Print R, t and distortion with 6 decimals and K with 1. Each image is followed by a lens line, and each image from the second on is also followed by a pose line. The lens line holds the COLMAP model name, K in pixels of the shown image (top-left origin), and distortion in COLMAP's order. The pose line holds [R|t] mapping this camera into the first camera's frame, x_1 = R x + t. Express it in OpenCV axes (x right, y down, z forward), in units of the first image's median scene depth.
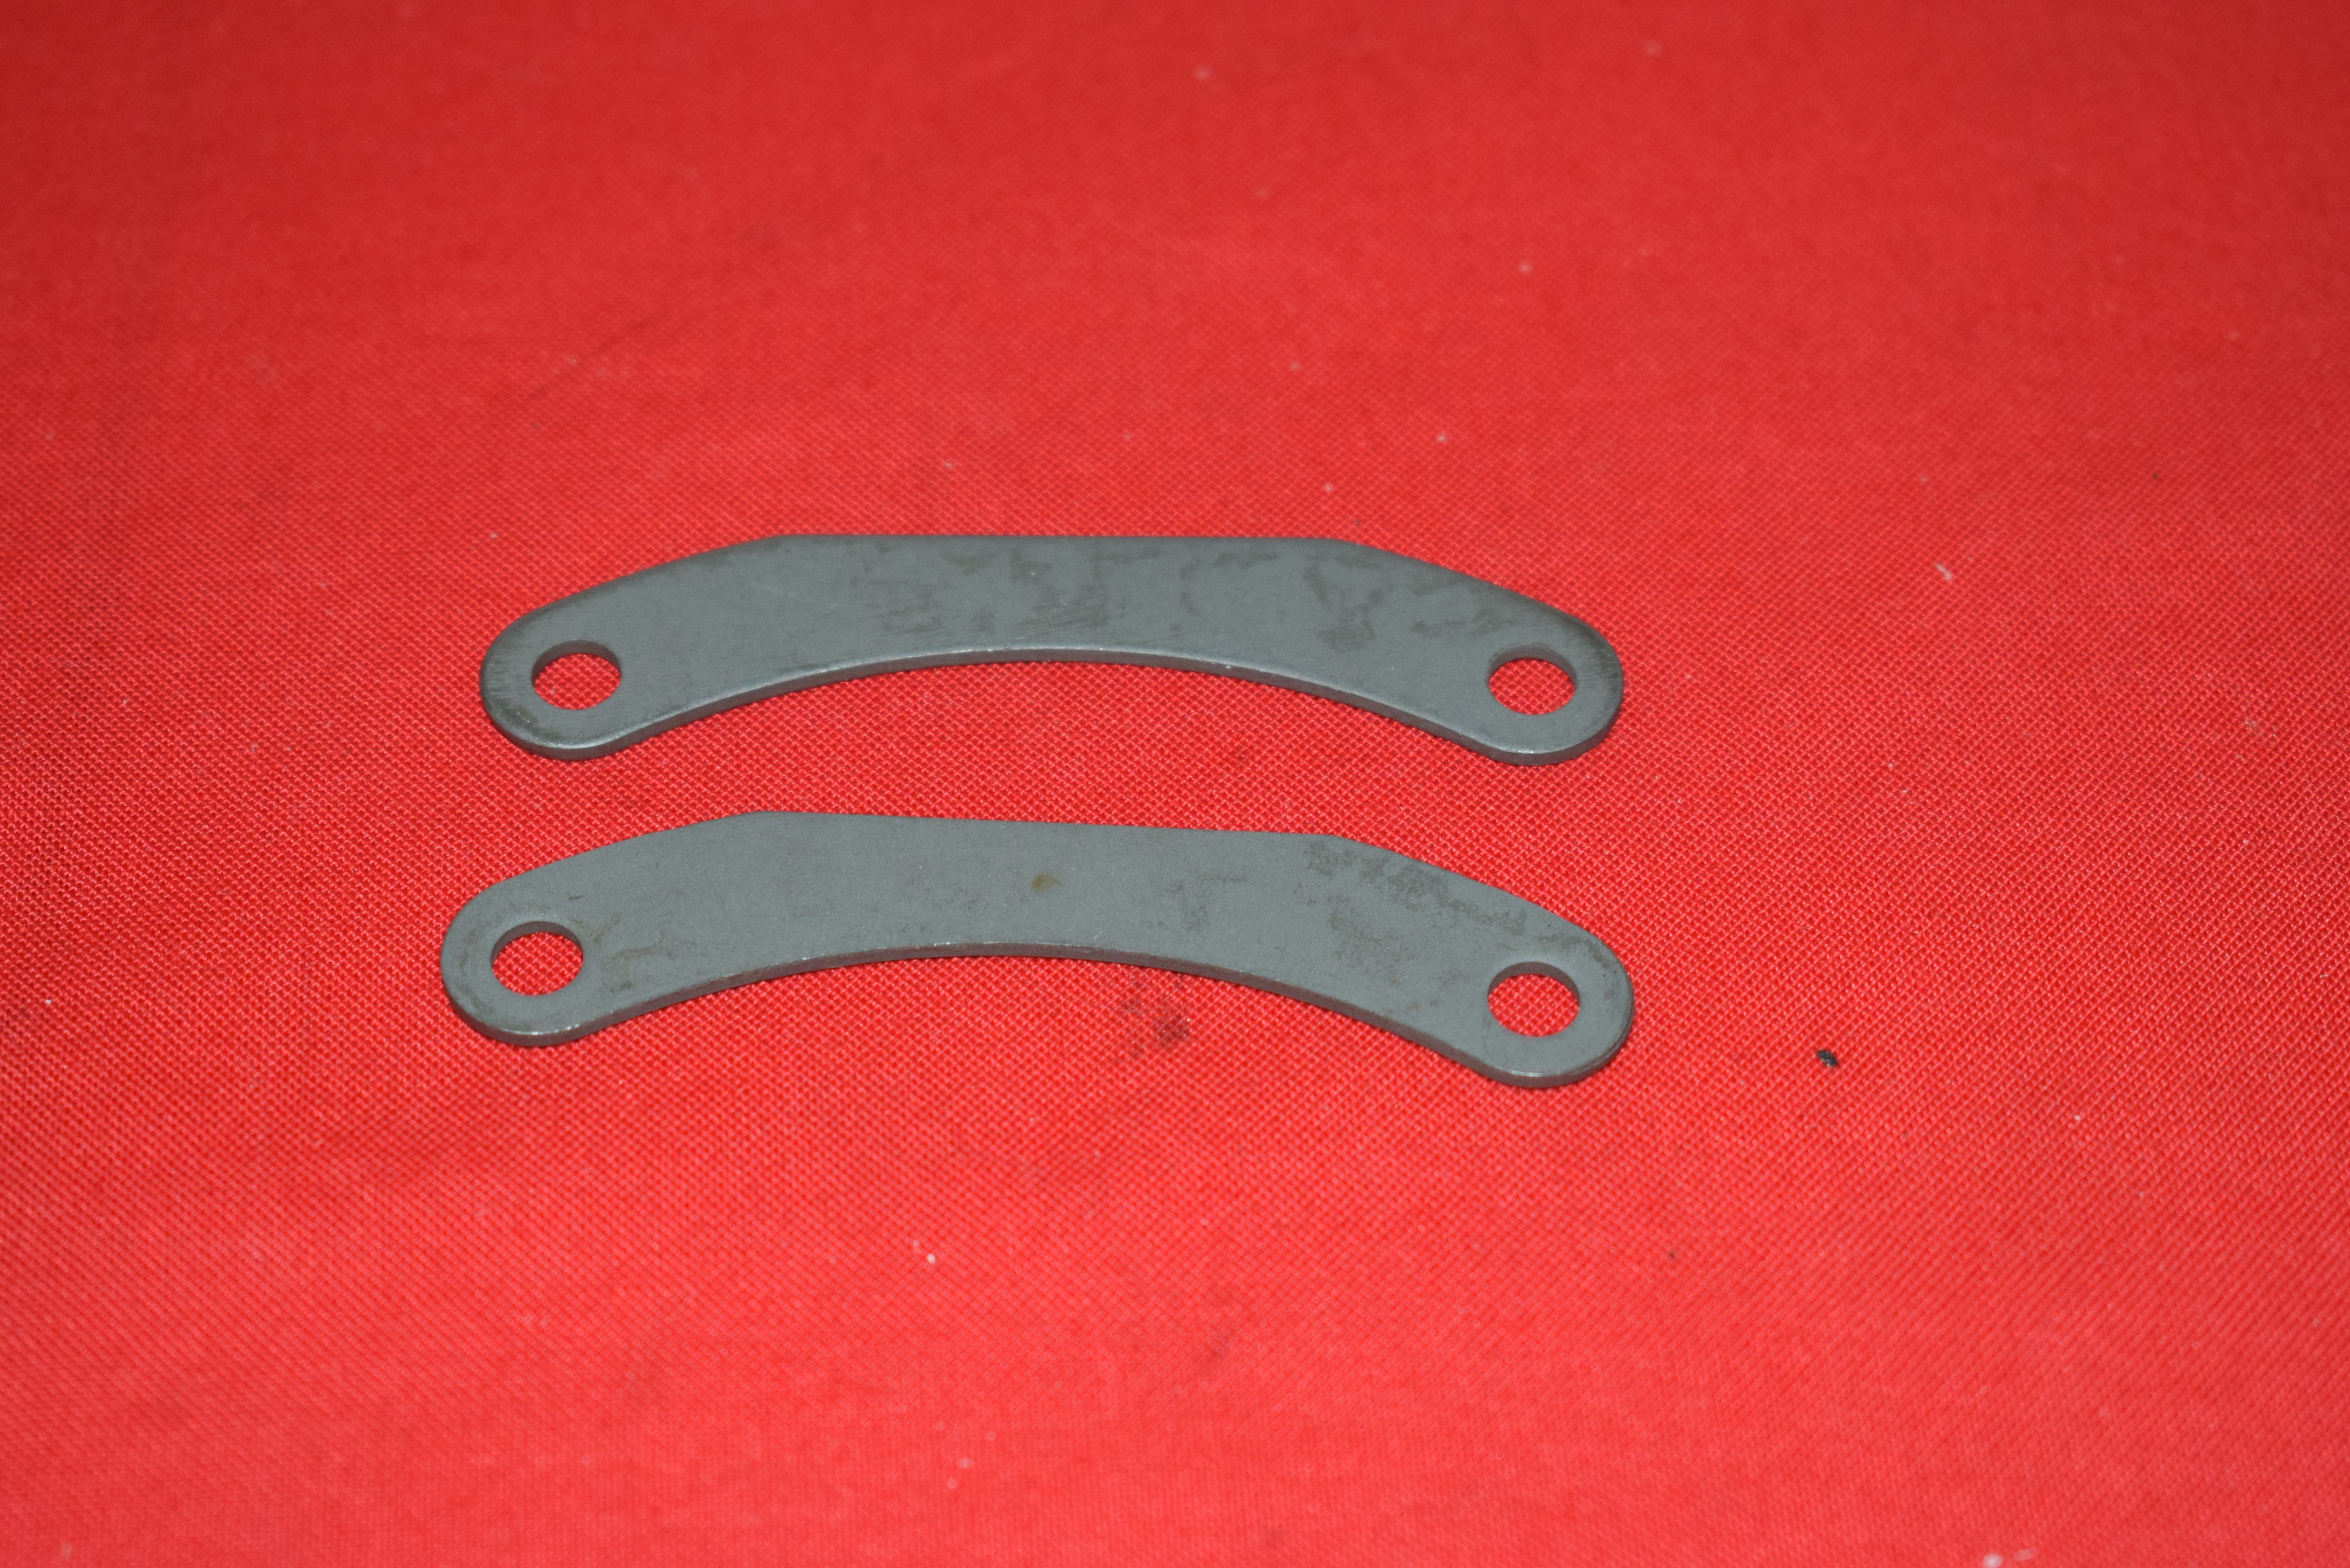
lens RADIAL K [[5257.2, 0, 1157.5], [0, 5257.2, 773.7], [0, 0, 1]] dist [0.102864, 0.000000]
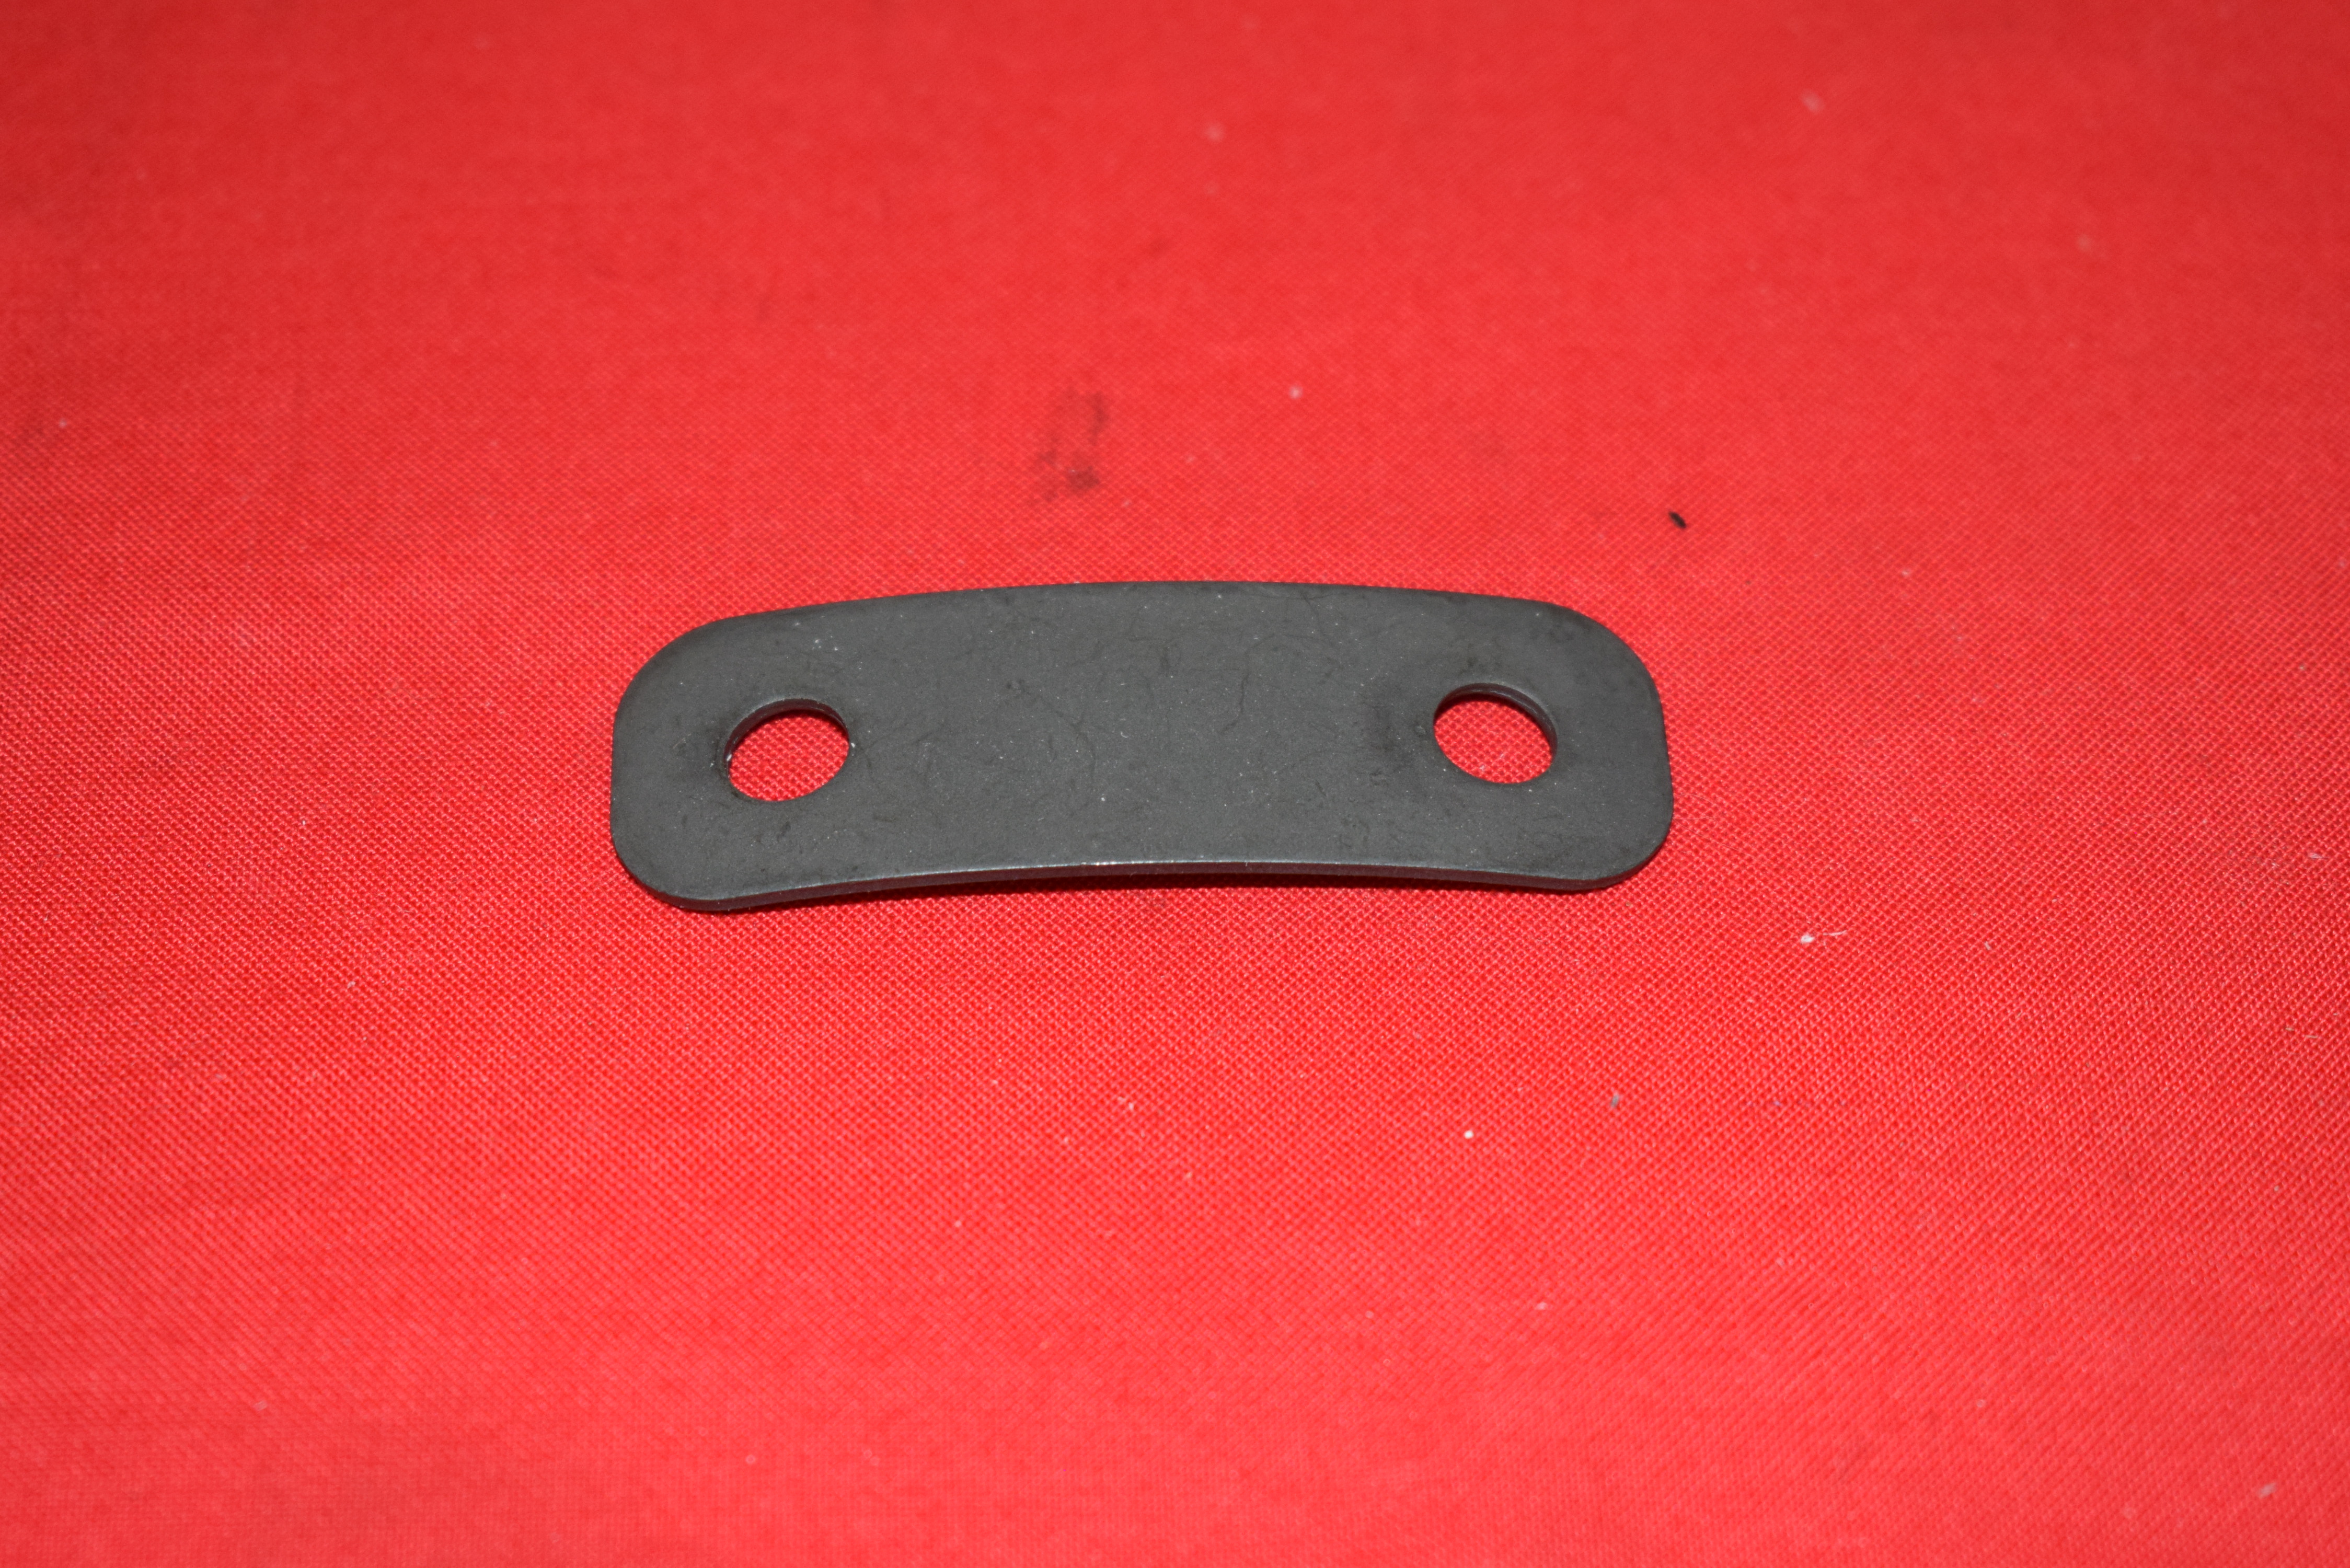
lens RADIAL K [[5257.2, 0, 1184.1], [0, 5257.2, 797.9], [0, 0, 1]] dist [0.102864, 0.000000]
pose [[0.998624, 0.045730, 0.025688, -0.001587], [-0.049376, 0.984845, 0.166260, -0.069765], [-0.017696, -0.167299, 0.985747, -0.094683]]
